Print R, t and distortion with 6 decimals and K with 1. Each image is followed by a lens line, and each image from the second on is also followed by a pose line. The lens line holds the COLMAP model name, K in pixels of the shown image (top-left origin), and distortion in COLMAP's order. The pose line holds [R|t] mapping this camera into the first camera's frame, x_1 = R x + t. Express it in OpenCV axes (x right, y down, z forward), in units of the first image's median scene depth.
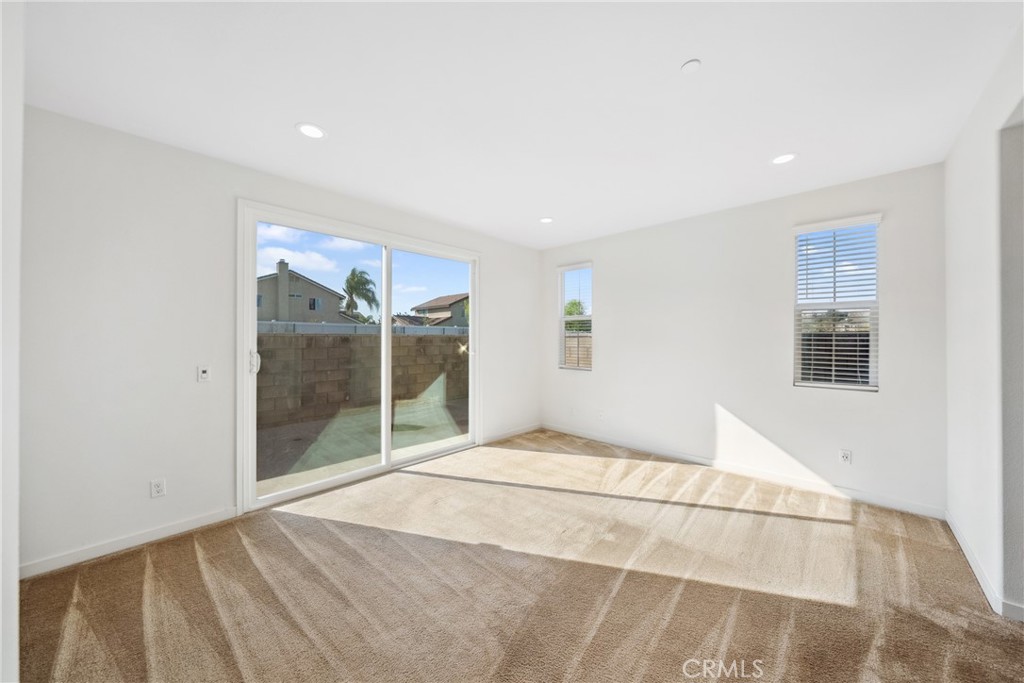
lens RADIAL K [[347.7, 0, 511.1], [0, 347.7, 341.6], [0, 0, 1]] dist [-0.000369, -0.000032]
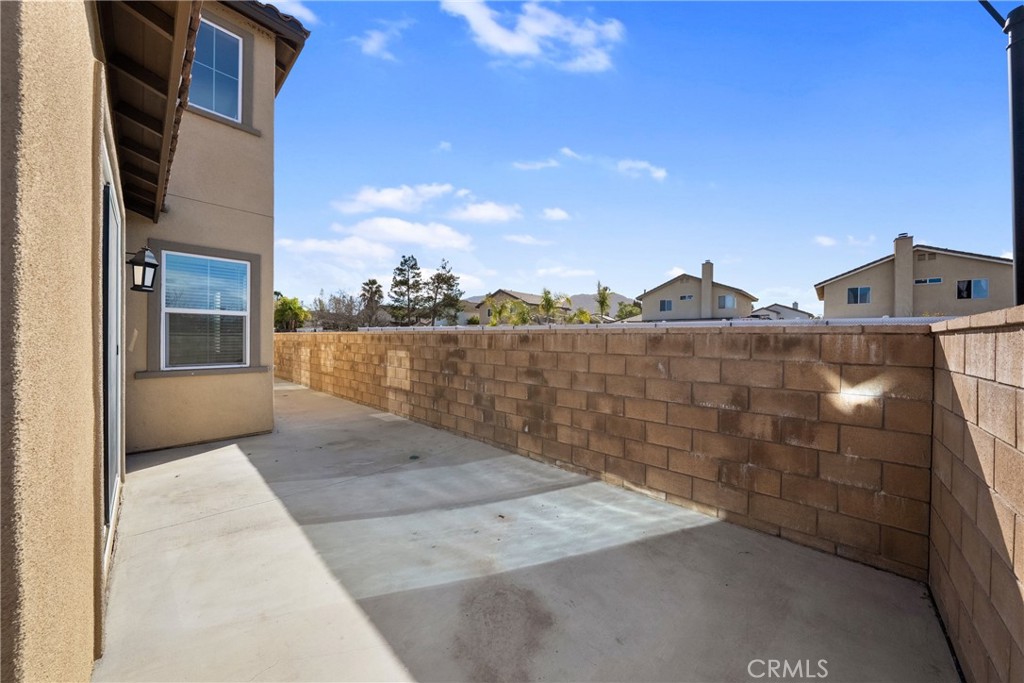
lens RADIAL K [[347.7, 0, 511.1], [0, 347.7, 341.6], [0, 0, 1]] dist [-0.000369, -0.000032]
pose [[0.029869, 0.009257, -0.999511, 0.143750], [-0.023015, 0.999698, 0.008571, -0.004265], [0.999289, 0.022748, 0.030073, 0.794840]]
